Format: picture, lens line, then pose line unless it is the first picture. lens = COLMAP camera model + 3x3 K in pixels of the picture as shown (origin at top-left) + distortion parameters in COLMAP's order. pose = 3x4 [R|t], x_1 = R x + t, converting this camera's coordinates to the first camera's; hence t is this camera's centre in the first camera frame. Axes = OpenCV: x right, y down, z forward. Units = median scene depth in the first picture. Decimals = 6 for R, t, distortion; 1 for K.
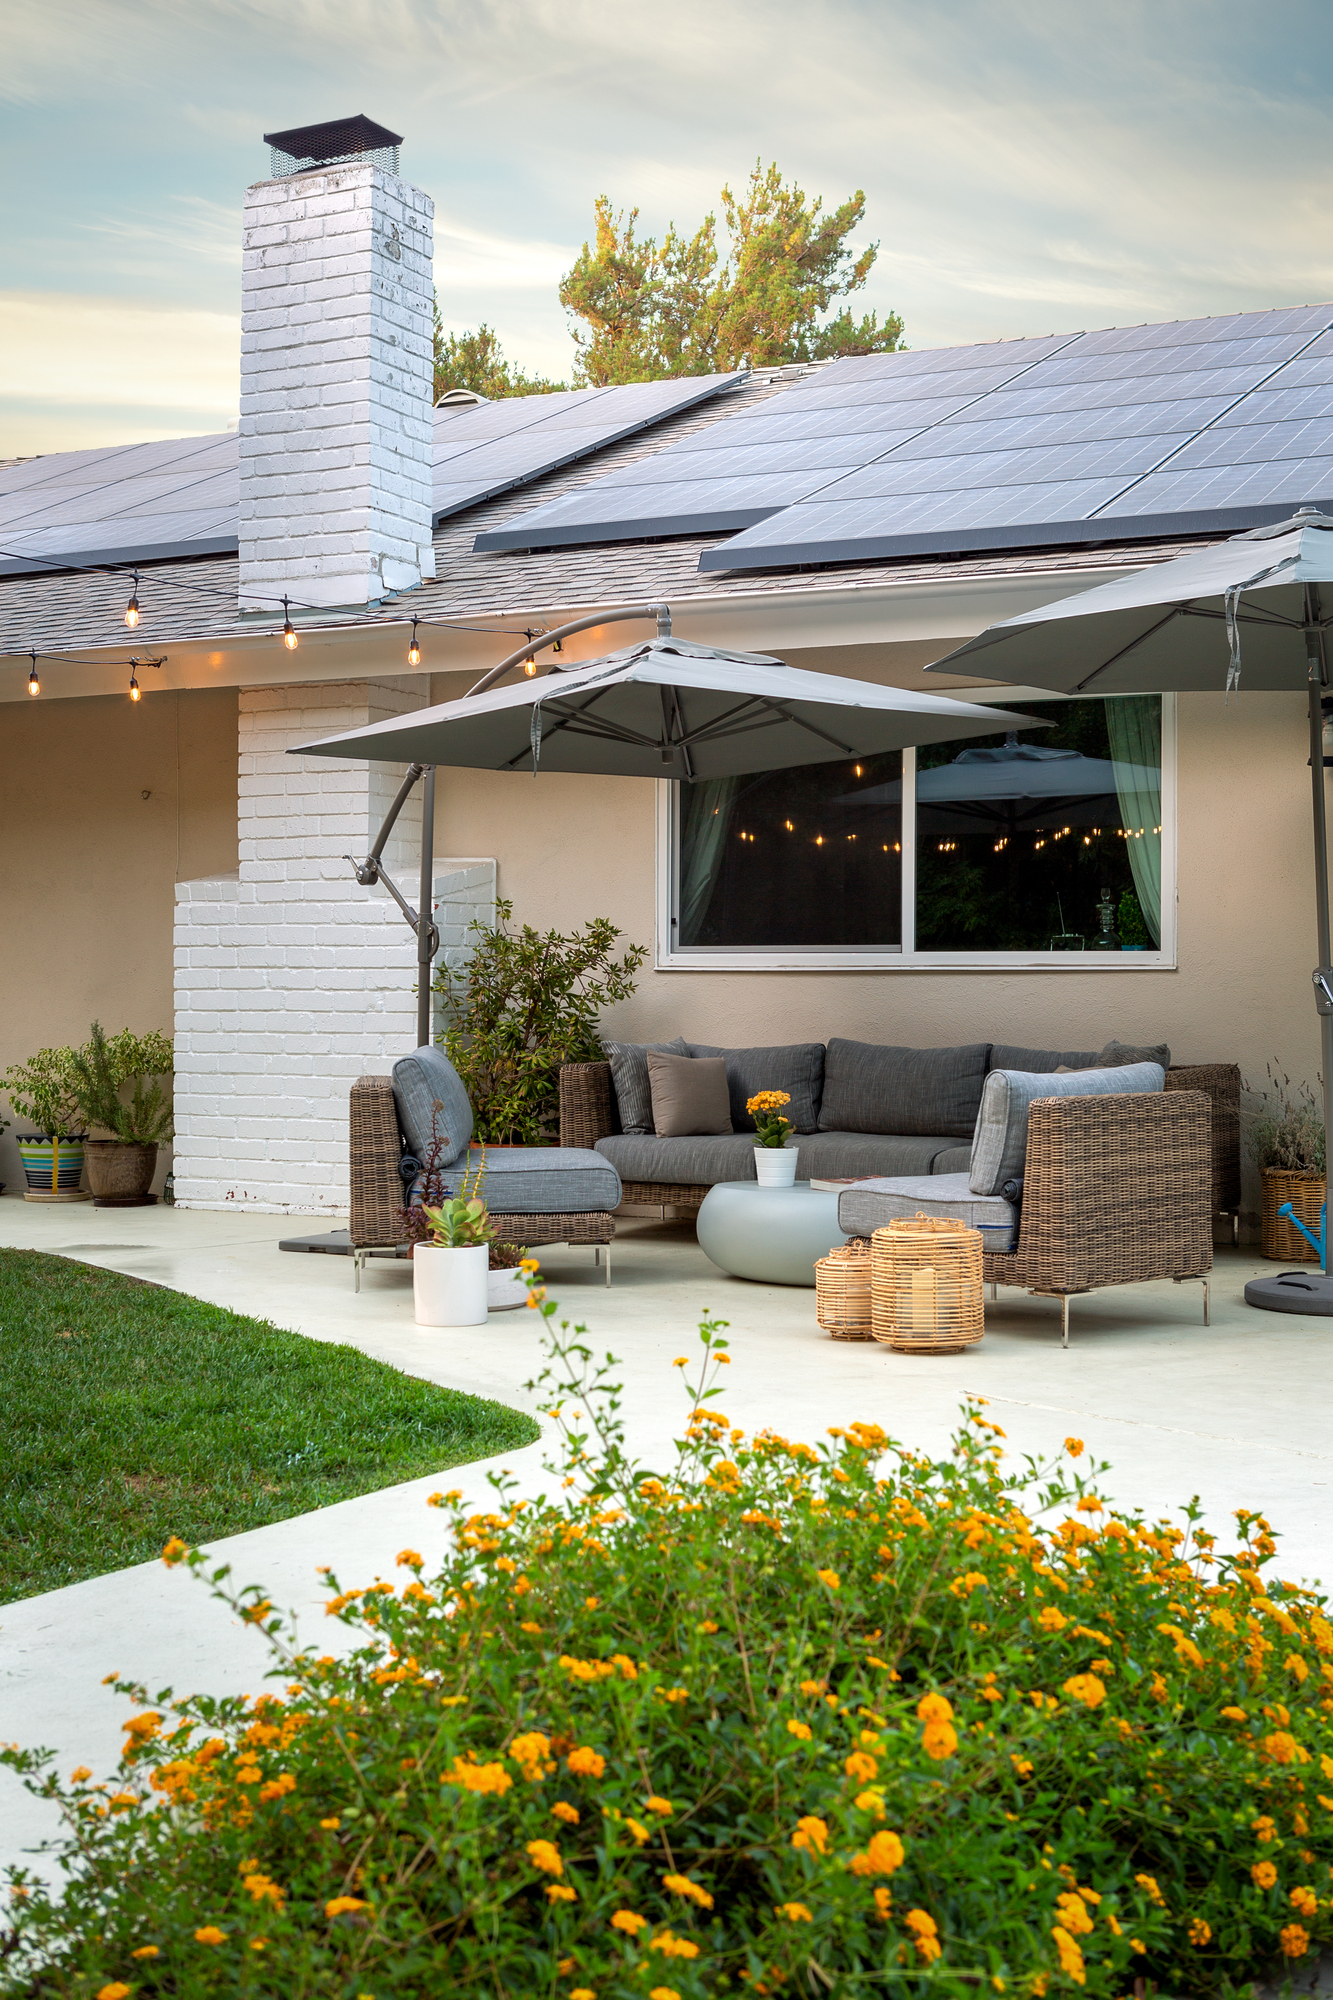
lens RADIAL K [[2506.9, 0, 679.4], [0, 2506.9, 995.4], [0, 0, 1]] dist [-0.029056, 0.000000]
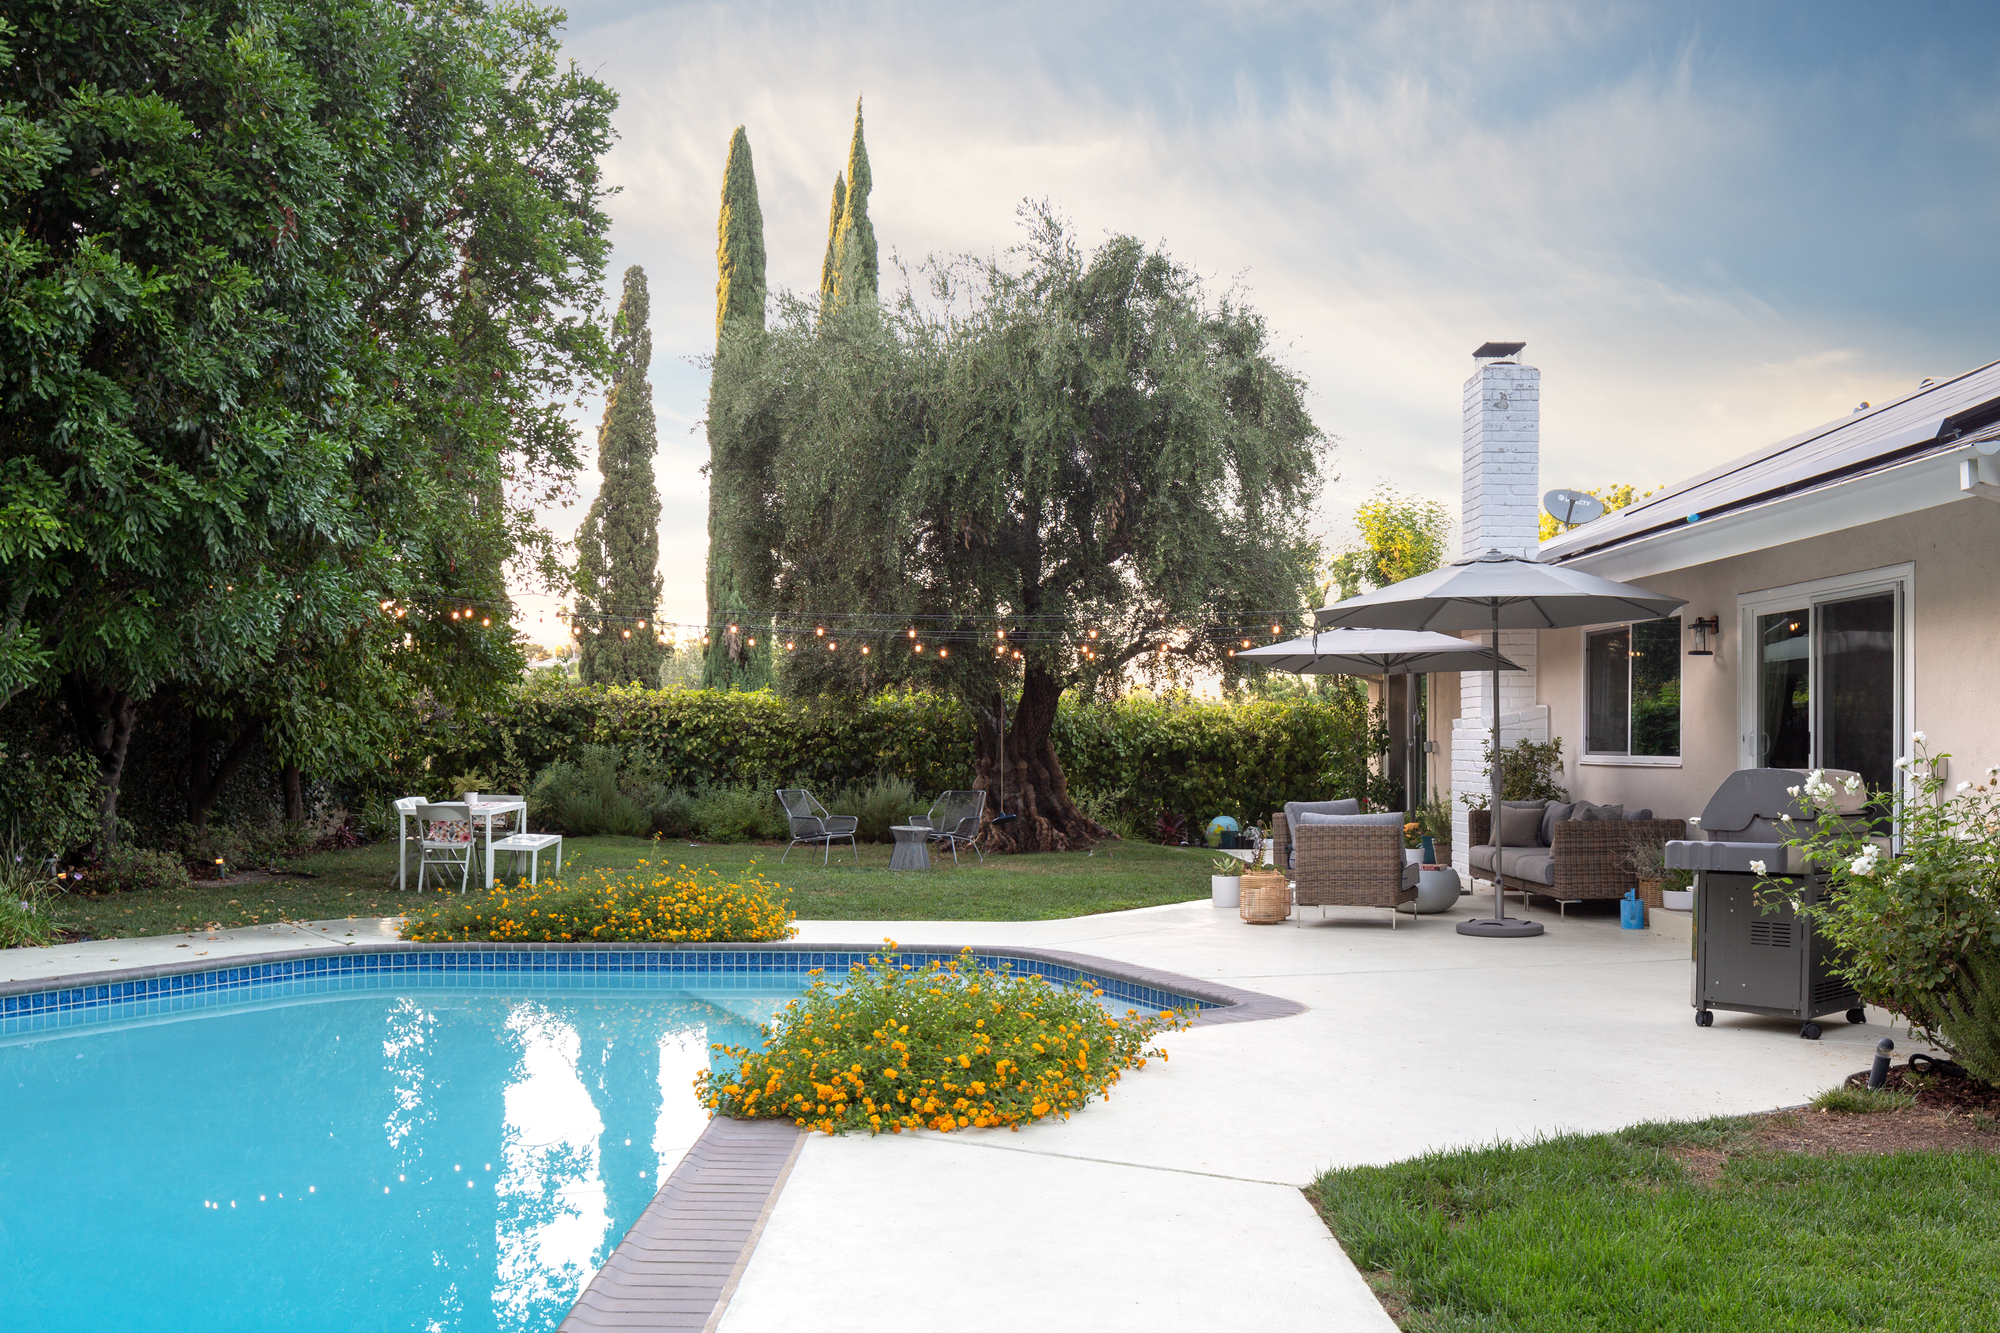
lens RADIAL K [[1896.1, 0, 990.1], [0, 1896.1, 711.2], [0, 0, 1]] dist [-0.036444, 0.000000]
pose [[0.455623, -0.015062, -0.890045, 1.154710], [-0.004095, 0.999811, -0.019015, -0.022181], [0.890163, 0.012308, 0.455475, -0.066434]]
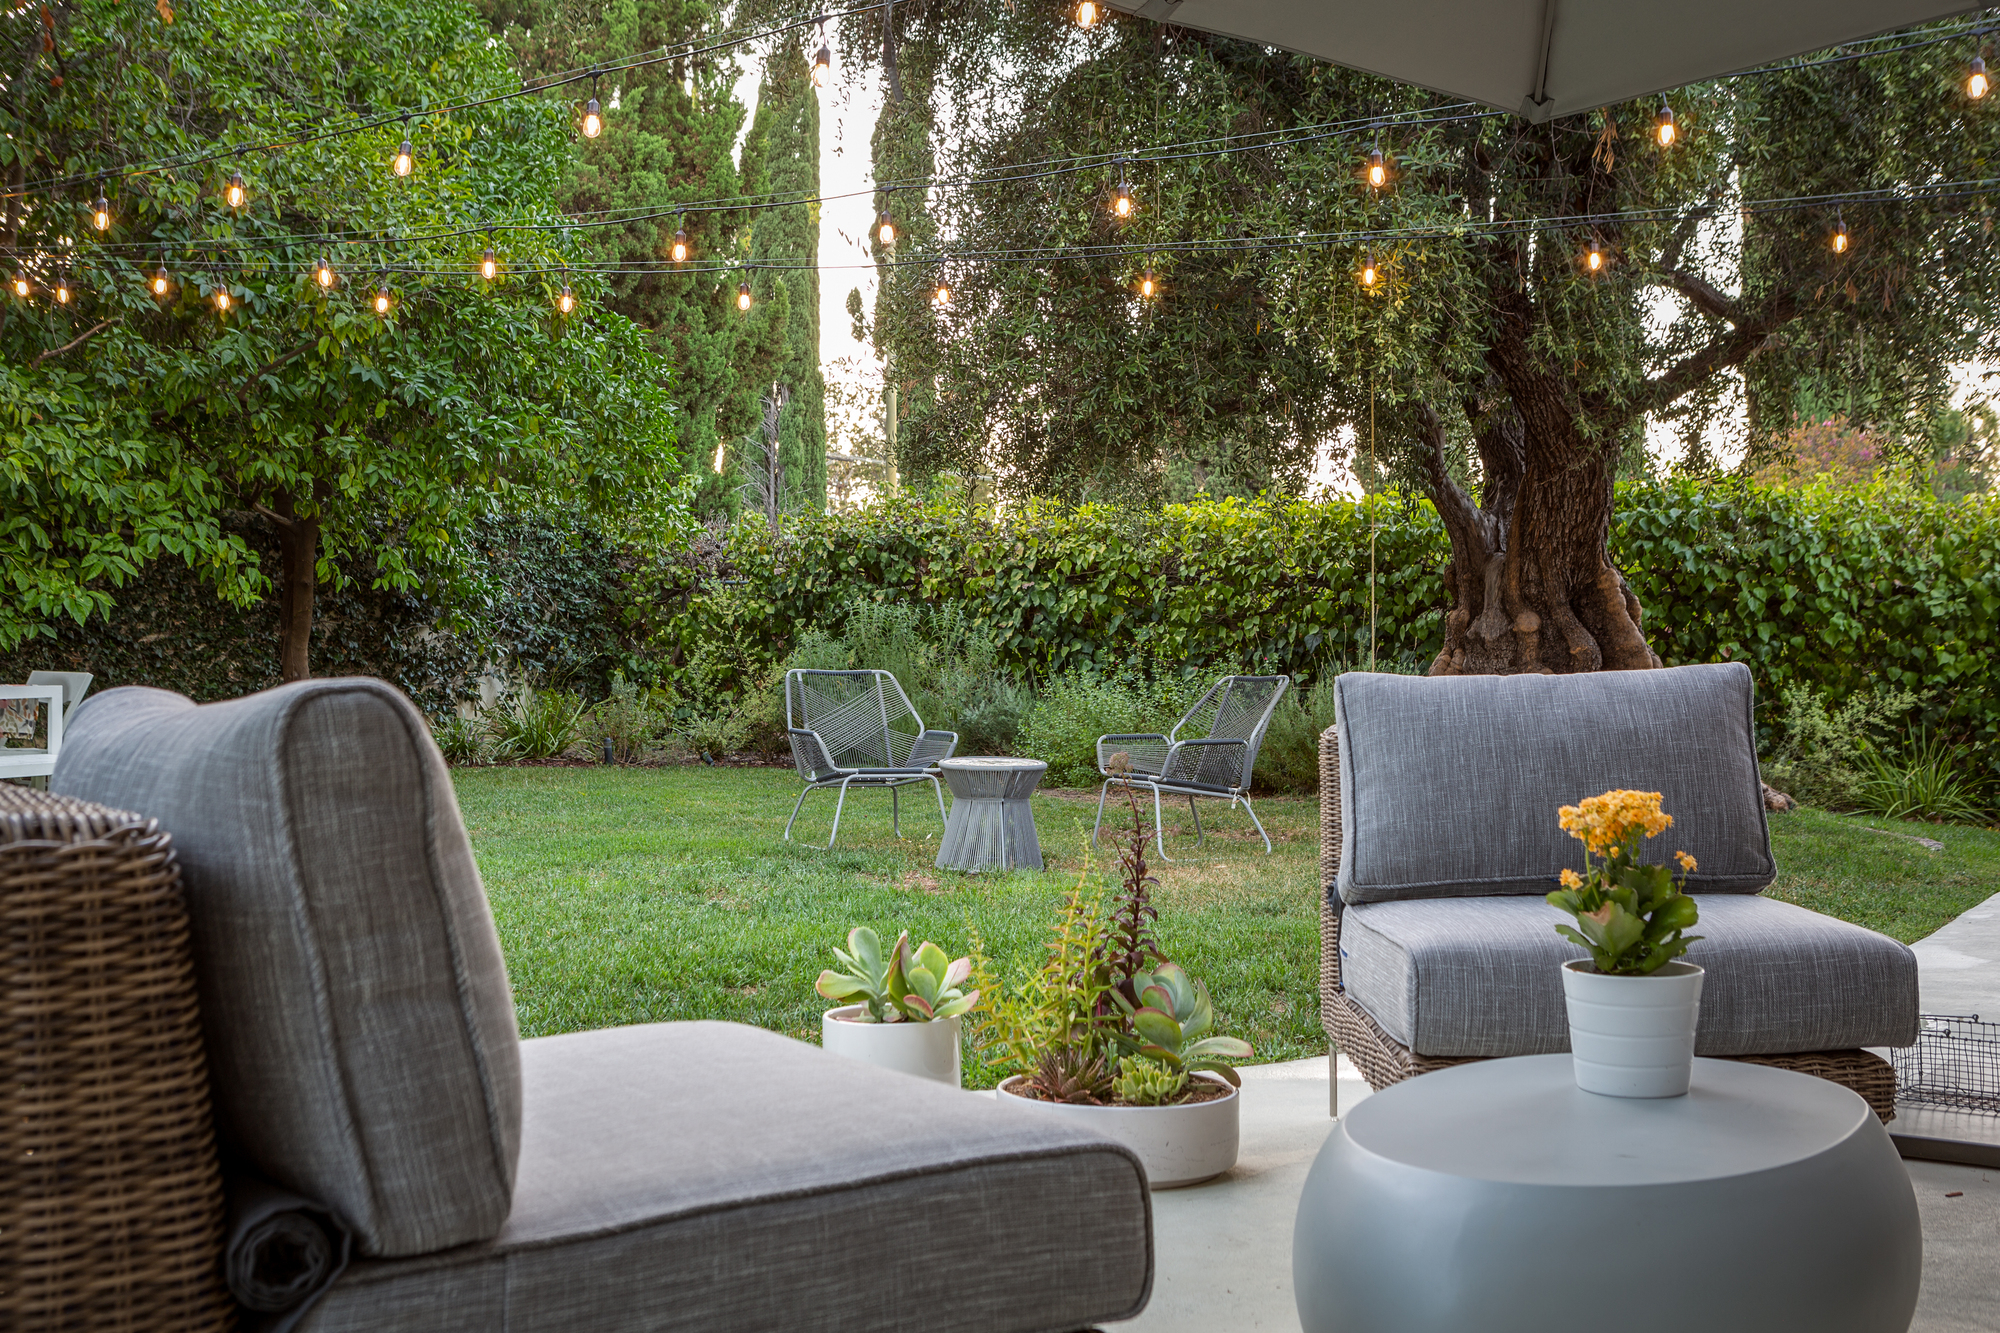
lens RADIAL K [[2139.6, 0, 1000.8], [0, 2139.6, 668.1], [0, 0, 1]] dist [-0.043090, 0.000000]
pose [[-0.104805, 0.001564, -0.994492, 0.276222], [-0.006495, 0.999976, 0.002258, 0.019422], [0.994472, 0.006696, -0.104792, 0.820669]]
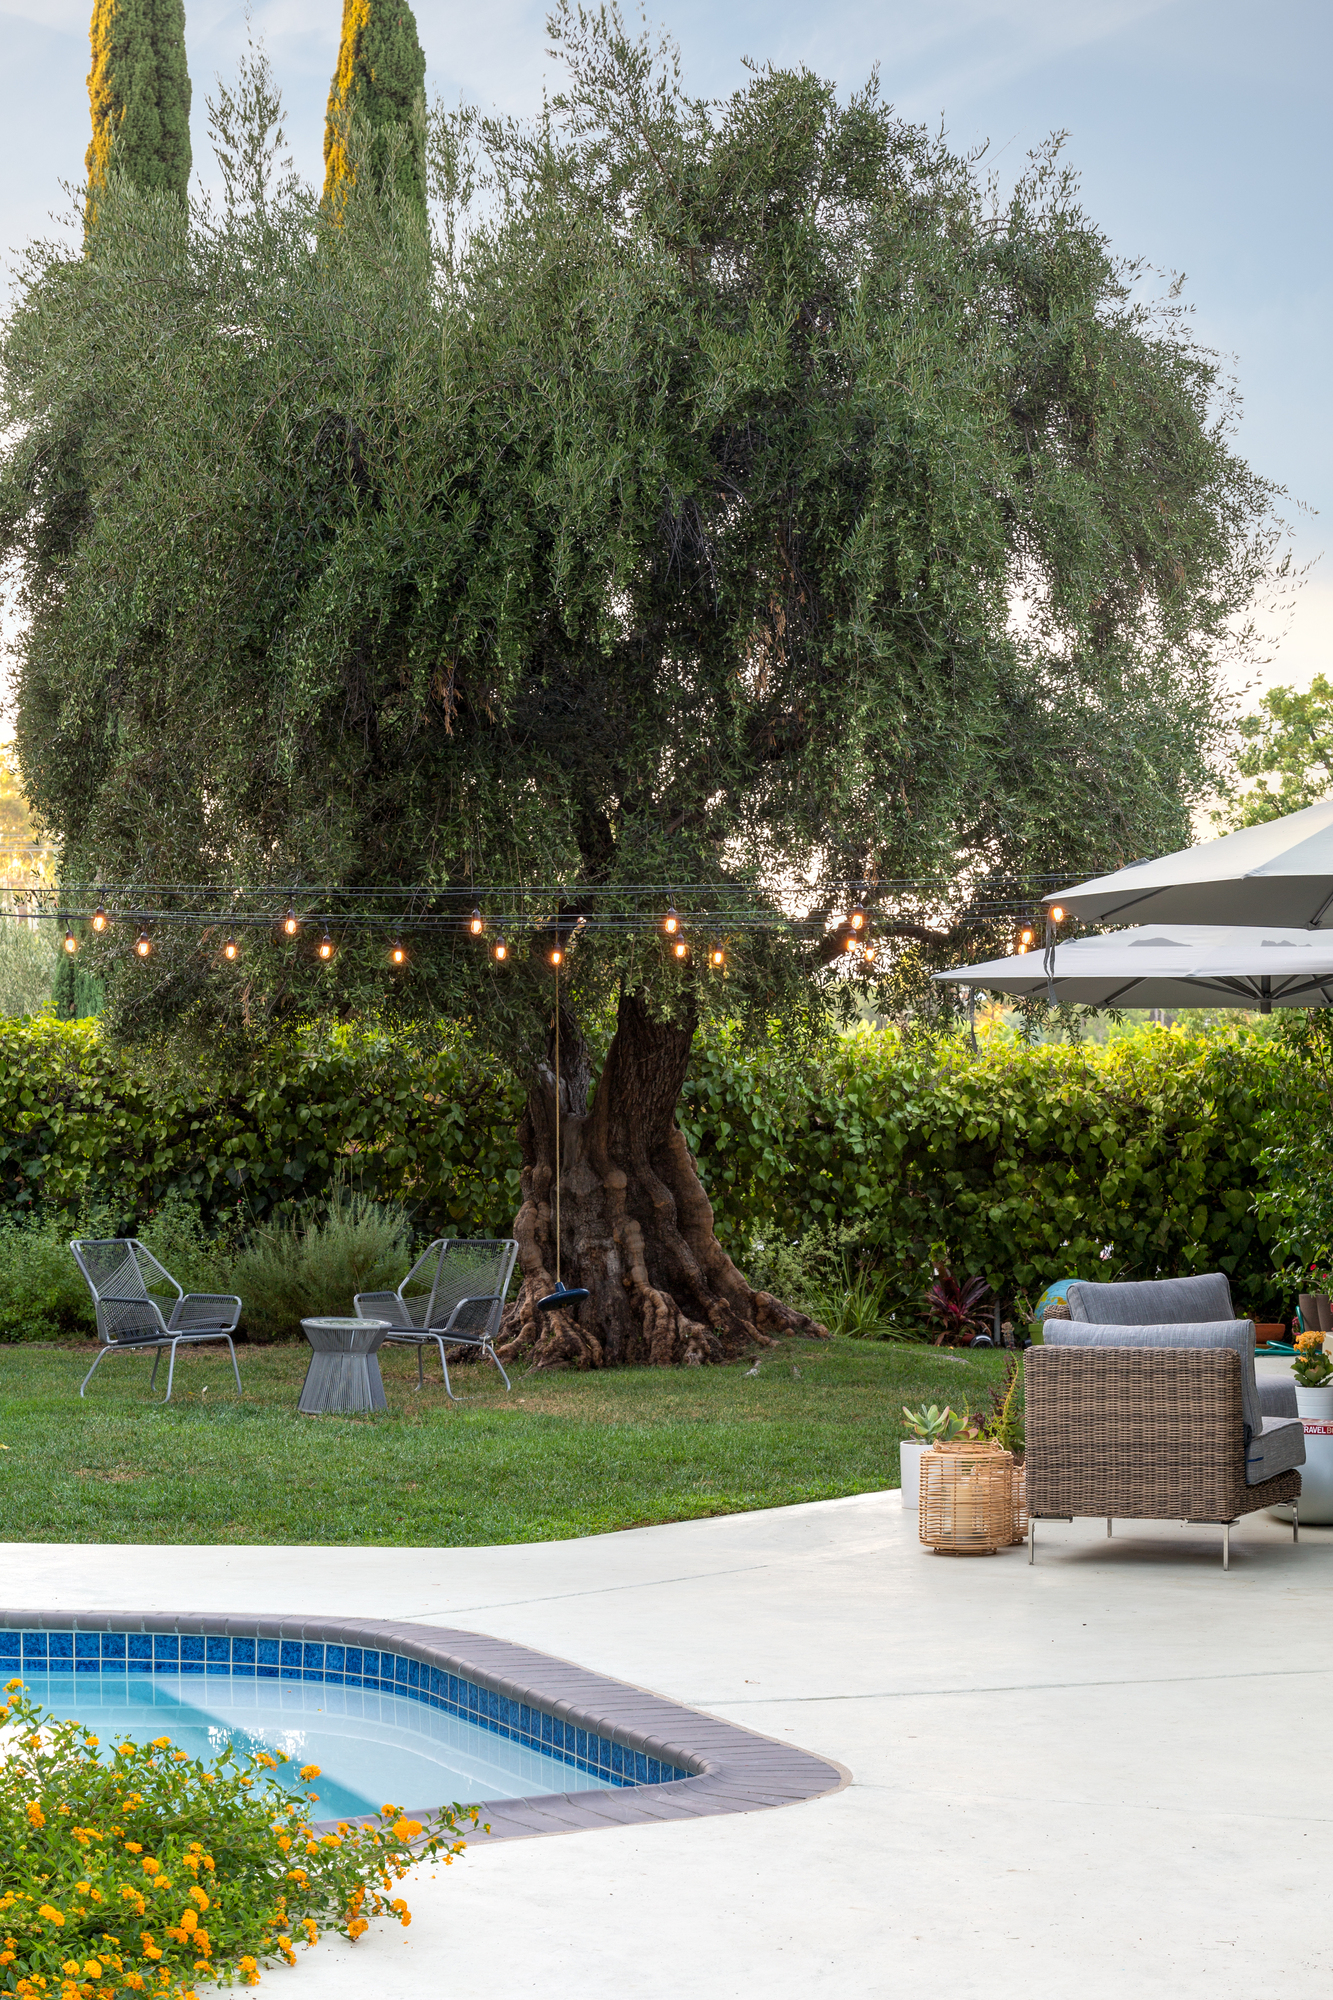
lens RADIAL K [[4029.0, 0, 667.8], [0, 4029.0, 1000.7], [0, 0, 1]] dist [-0.194383, 0.000000]
pose [[0.428364, -0.018222, -0.903422, 1.217573], [0.000187, 0.999798, -0.020077, -0.055343], [0.903606, 0.008432, 0.428282, 0.049740]]
